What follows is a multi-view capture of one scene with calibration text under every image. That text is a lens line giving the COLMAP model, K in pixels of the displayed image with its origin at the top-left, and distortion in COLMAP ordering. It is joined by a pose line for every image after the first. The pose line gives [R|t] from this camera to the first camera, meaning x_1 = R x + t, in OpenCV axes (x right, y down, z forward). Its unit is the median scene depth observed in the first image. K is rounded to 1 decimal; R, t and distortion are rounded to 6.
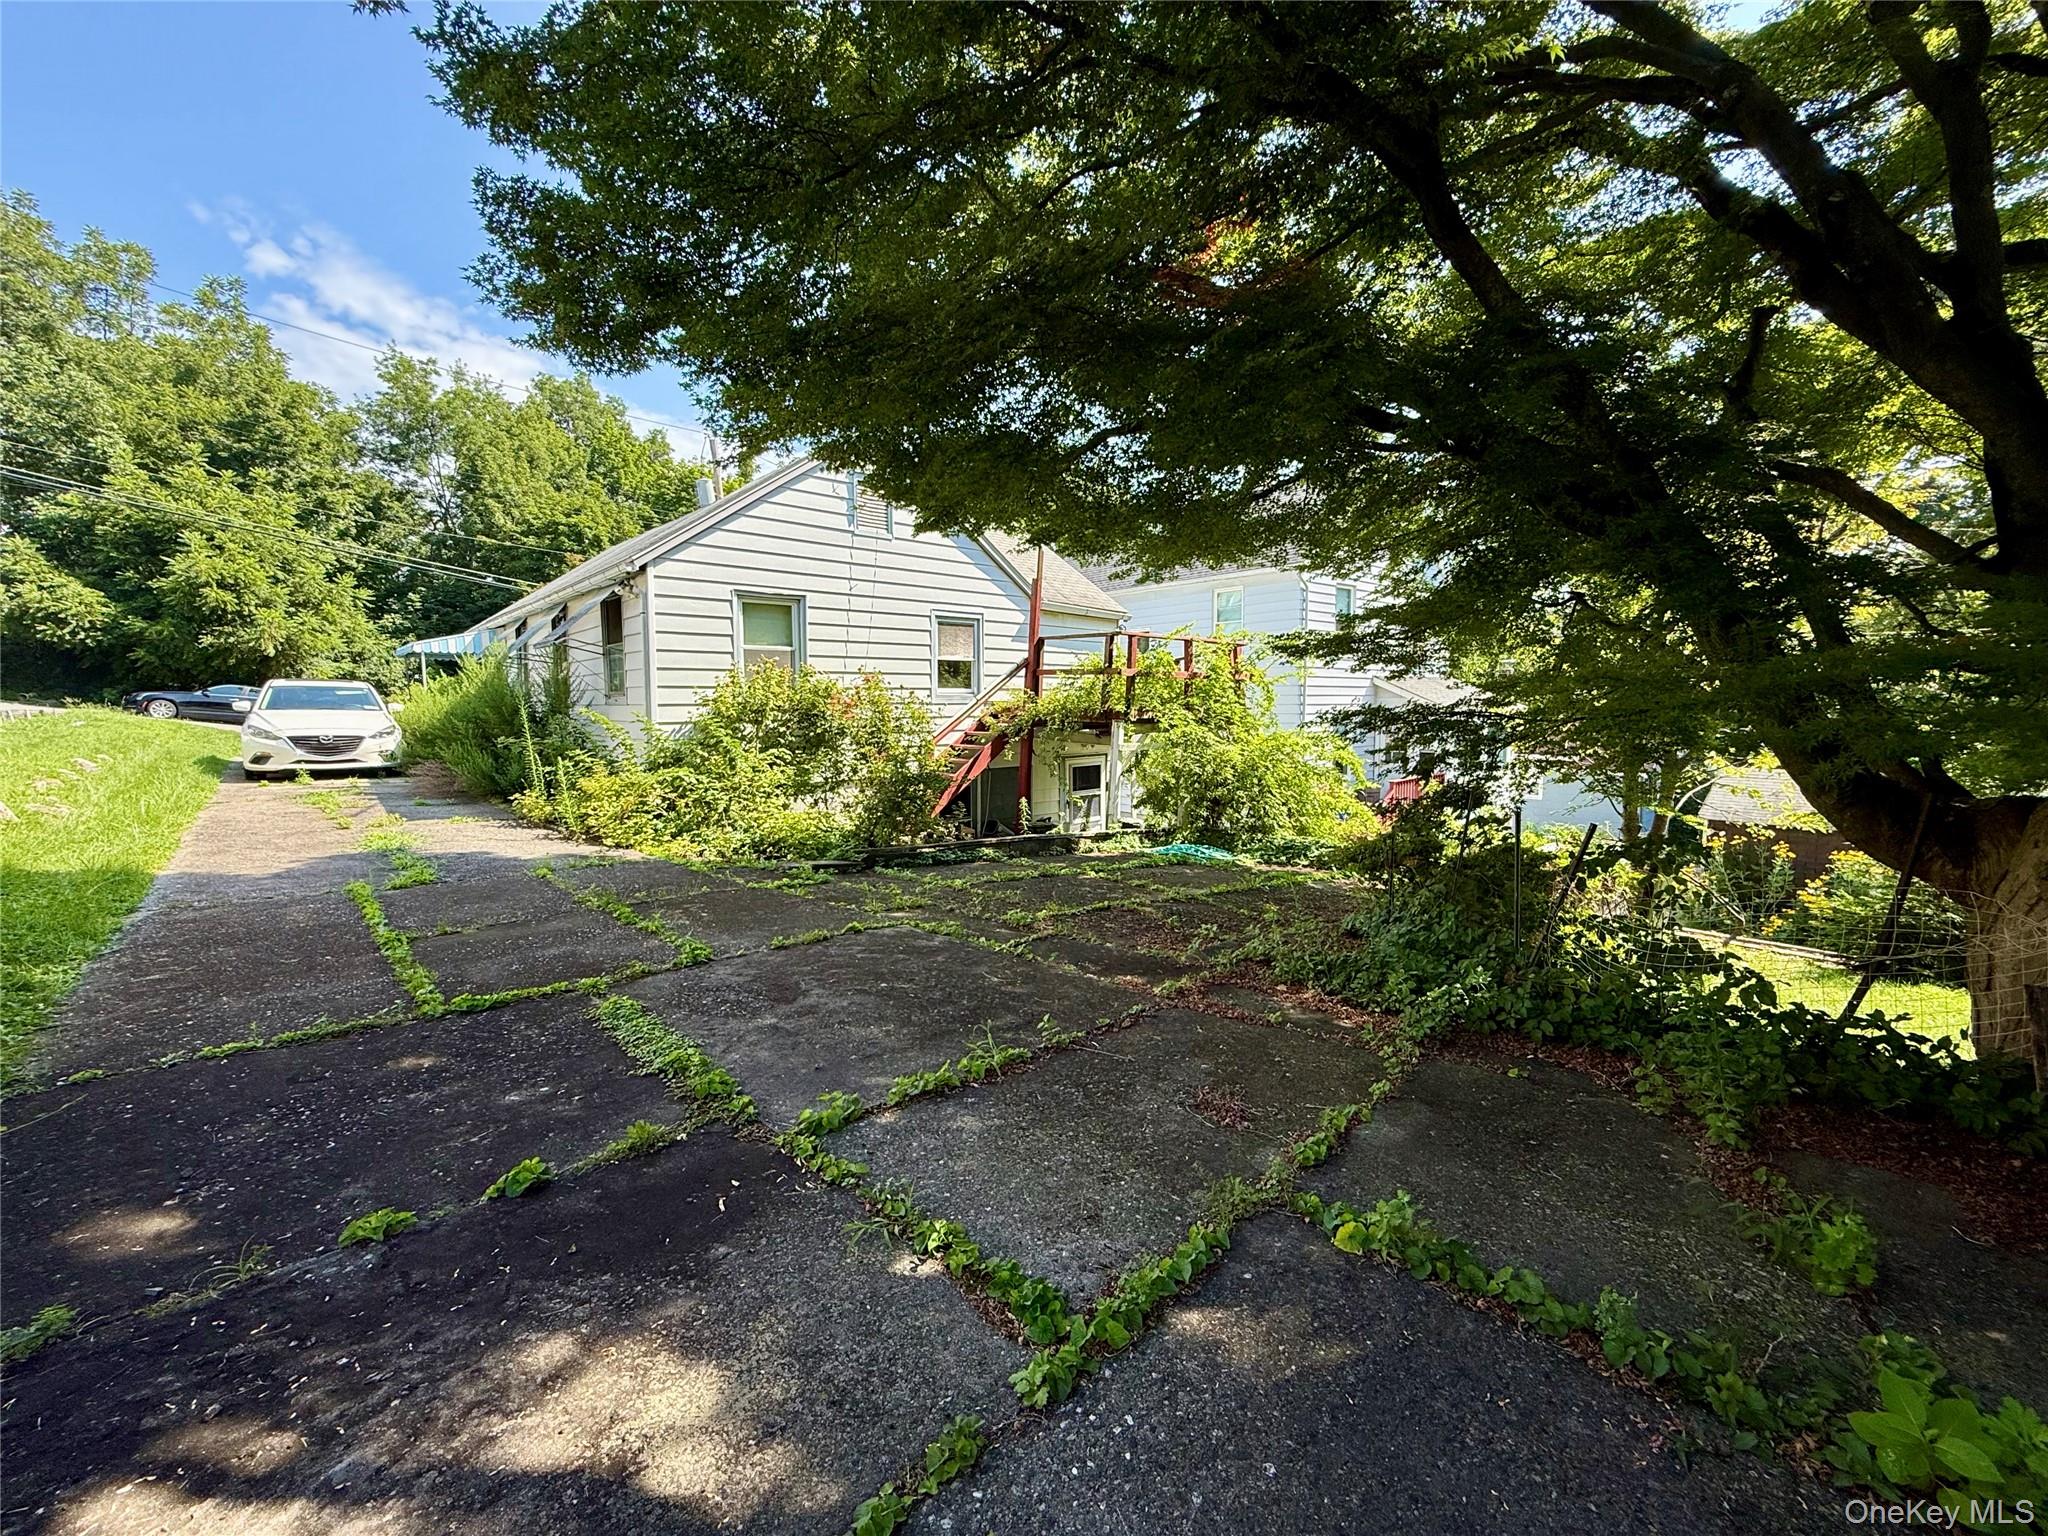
lens RADIAL K [[810.0, 0, 1016.8], [0, 810.0, 768.0], [0, 0, 1]] dist [0.000947, 0.000039]
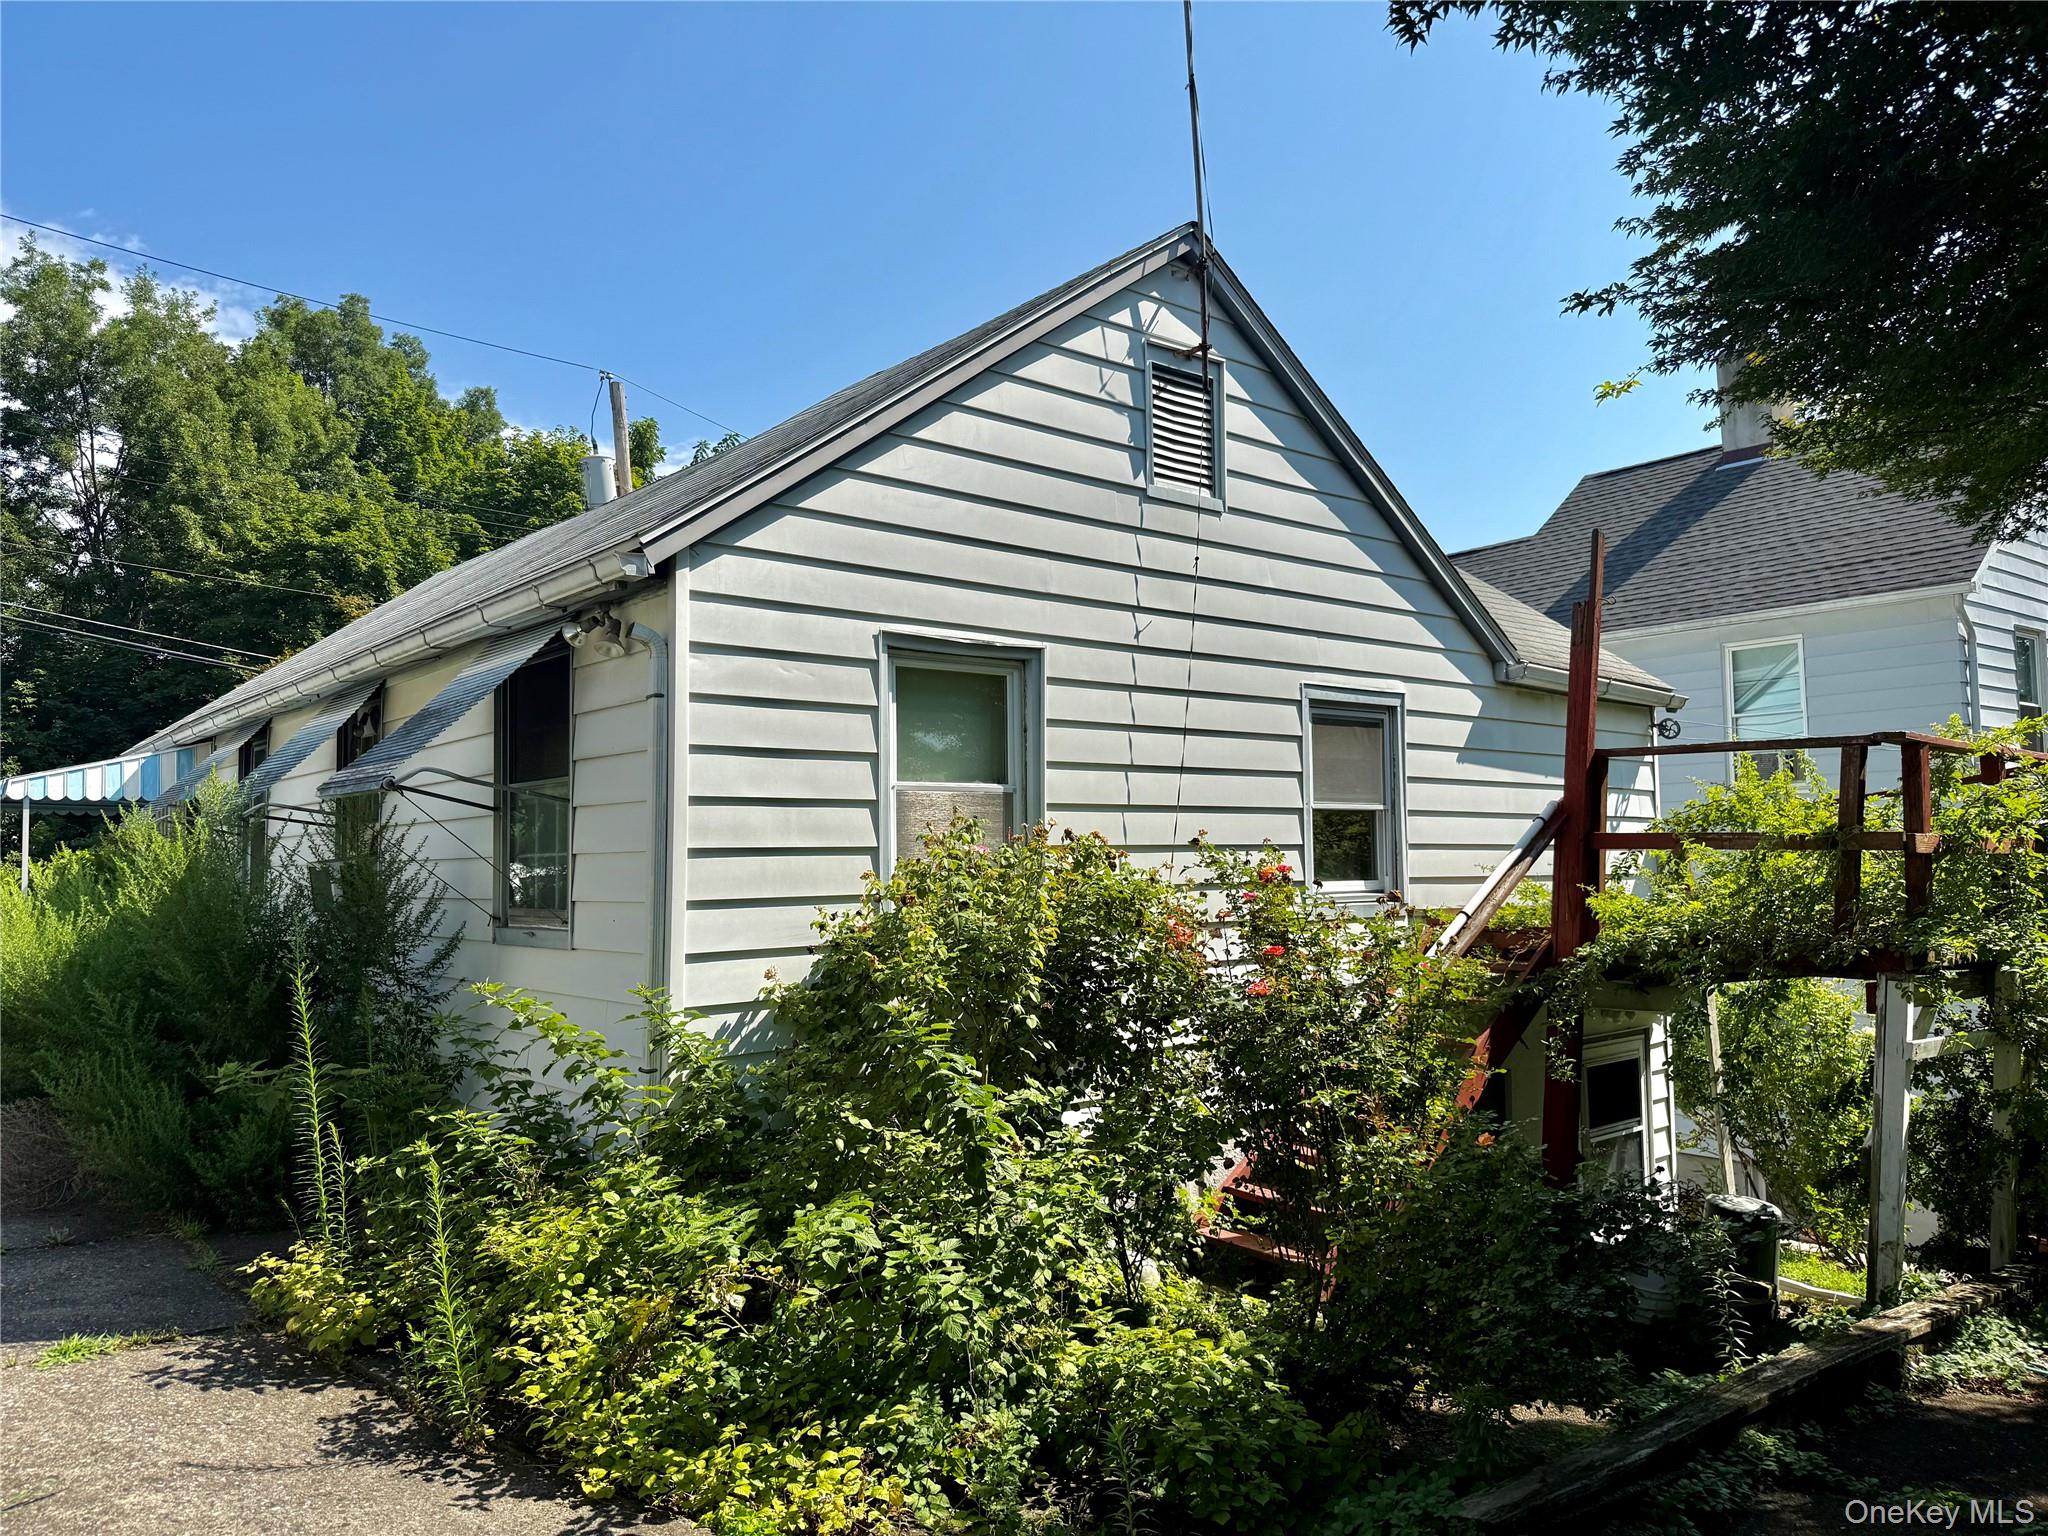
lens RADIAL K [[1427.9, 0, 1024.0], [0, 1427.9, 768.0], [0, 0, 1]] dist [0.038901, -0.042611]
pose [[0.999654, -0.010317, -0.024203, -0.213705], [0.006675, 0.989264, -0.145987, -0.051051], [0.025449, 0.145774, 0.988990, 0.292464]]
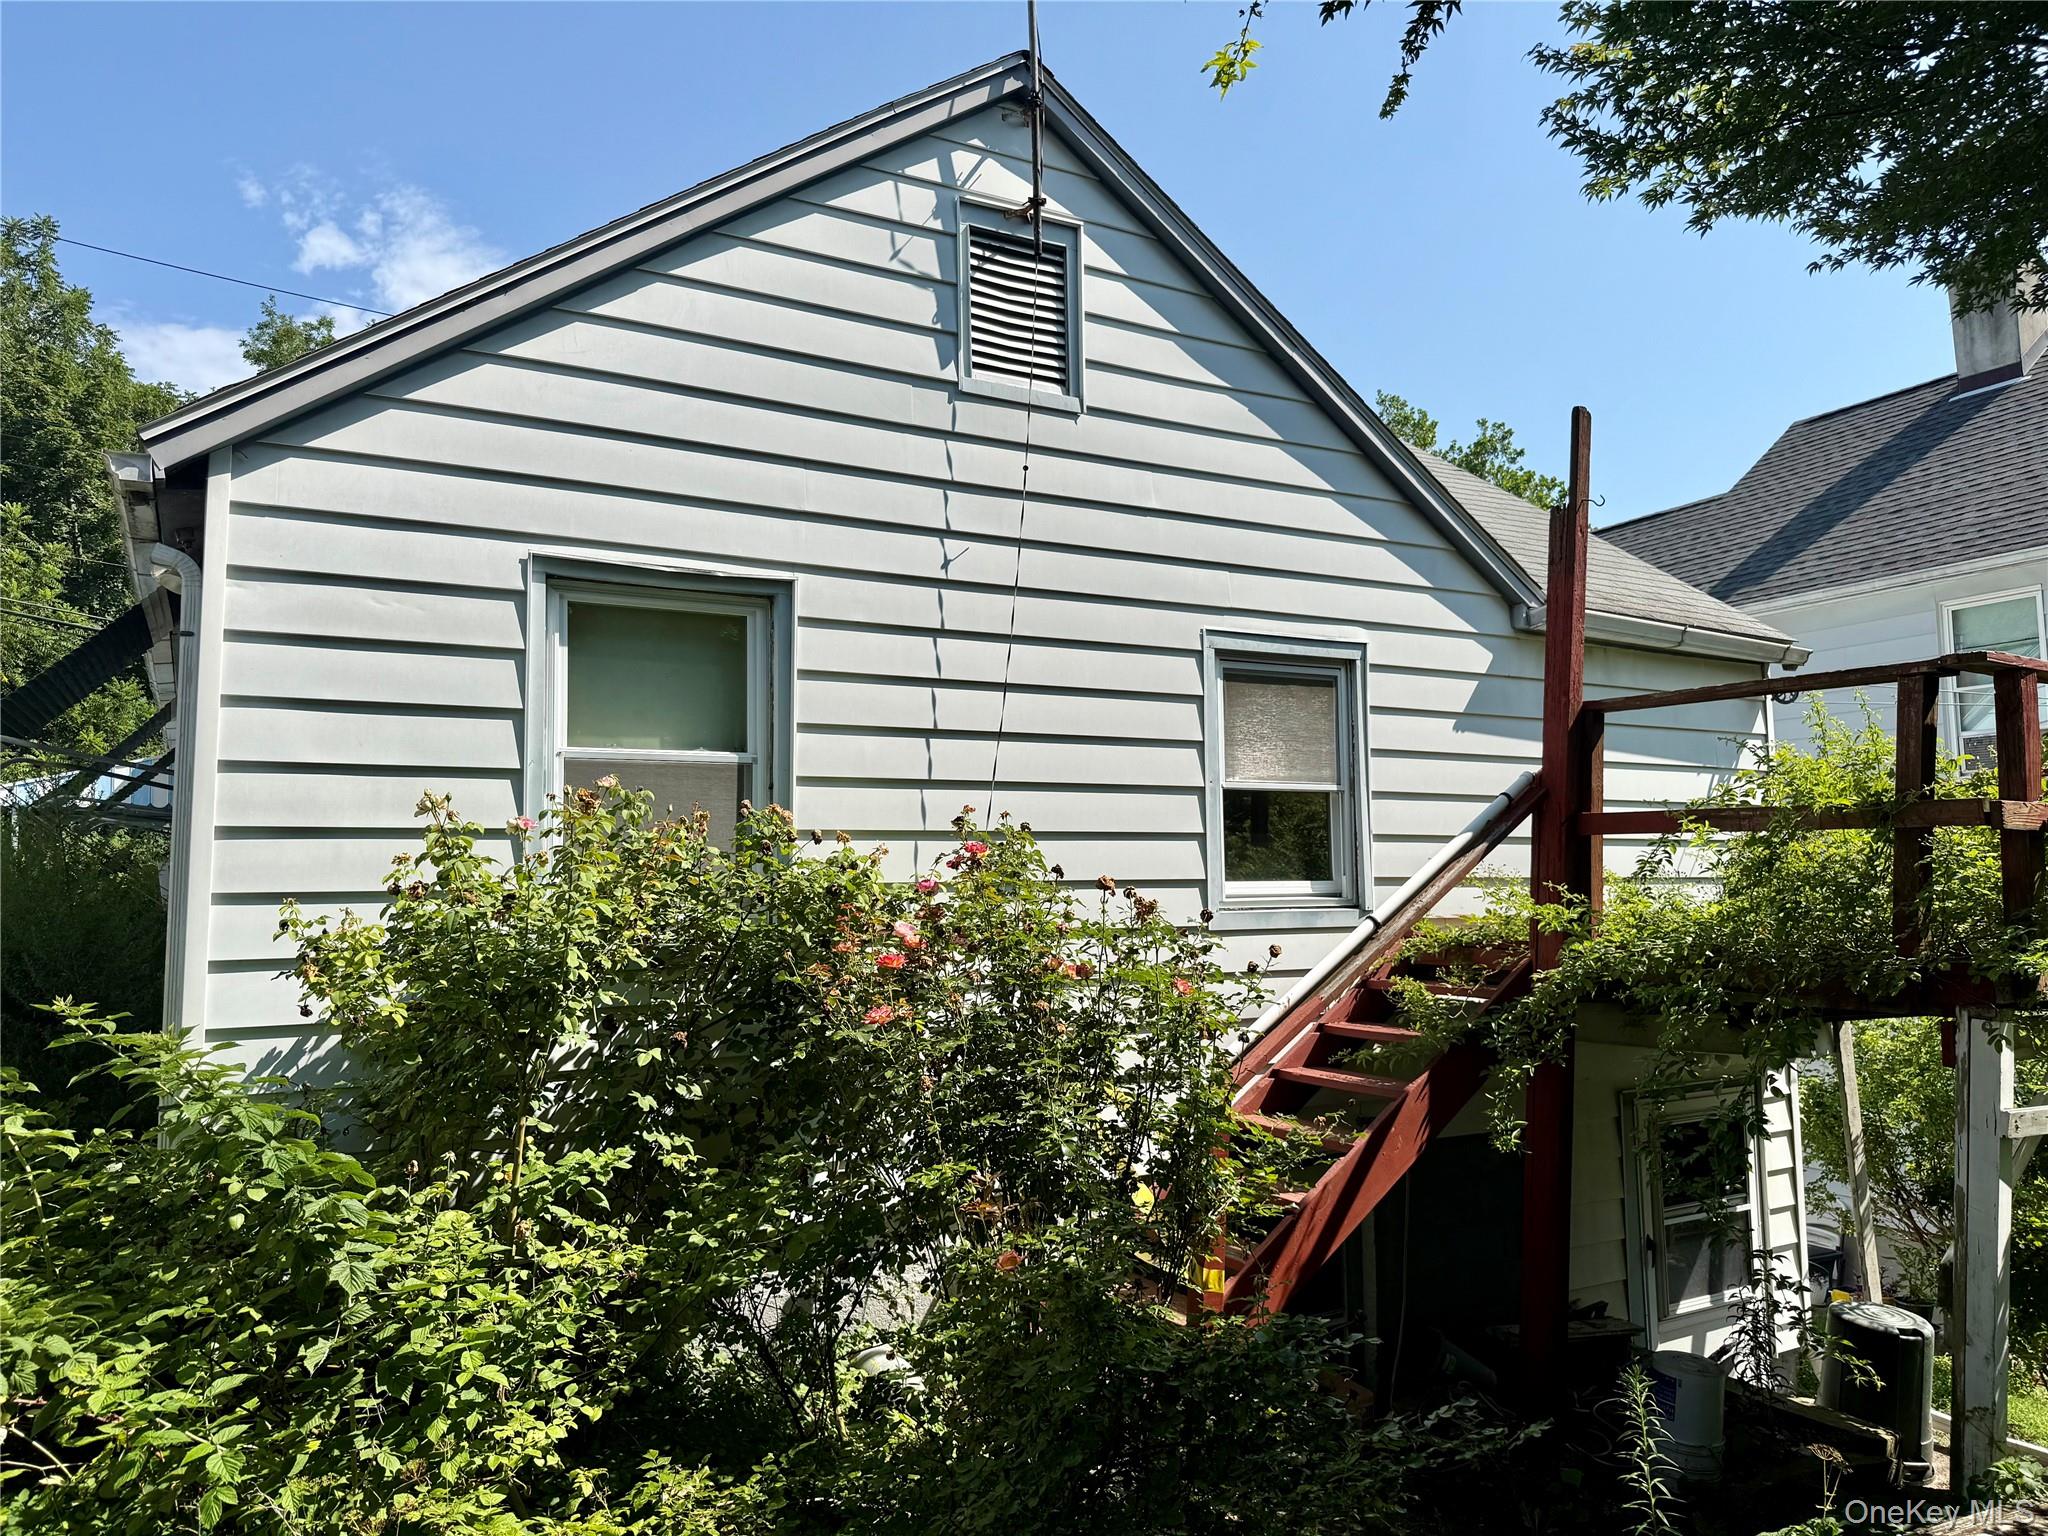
lens RADIAL K [[1427.9, 0, 1024.0], [0, 1427.9, 768.0], [0, 0, 1]] dist [0.038901, -0.042611]
pose [[0.978718, -0.026202, -0.203531, -0.059498], [-0.007427, 0.986643, -0.162729, -0.050299], [0.205076, 0.160778, 0.965450, 0.436646]]
